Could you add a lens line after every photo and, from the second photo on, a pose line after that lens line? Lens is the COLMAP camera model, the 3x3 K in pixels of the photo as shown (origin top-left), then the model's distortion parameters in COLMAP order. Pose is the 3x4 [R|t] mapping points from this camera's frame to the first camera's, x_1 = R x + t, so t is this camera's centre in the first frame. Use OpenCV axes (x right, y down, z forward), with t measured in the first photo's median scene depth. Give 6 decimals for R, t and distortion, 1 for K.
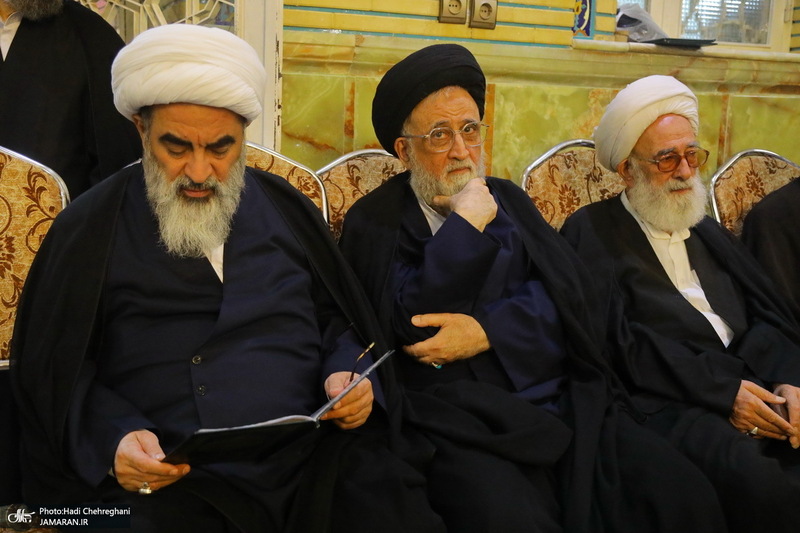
lens RADIAL K [[952.6, 0, 400.0], [0, 952.6, 266.5], [0, 0, 1]] dist [0.038109, 0.010356]
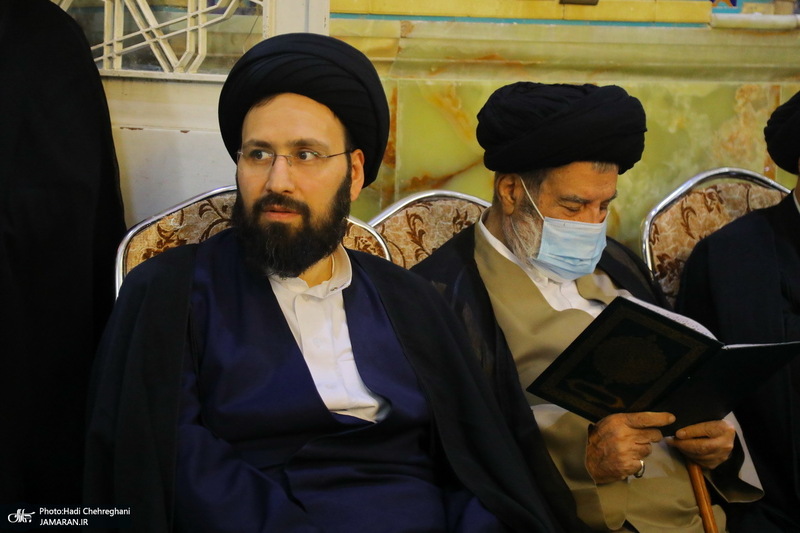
lens RADIAL K [[2032.0, 0, 400.0], [0, 2032.0, 266.5], [0, 0, 1]] dist [0.206327, 0.793214]
pose [[0.999001, -0.004898, 0.044425, -0.111645], [0.006915, 0.998946, -0.045370, 0.001697], [-0.044156, 0.045632, 0.997982, -0.455084]]
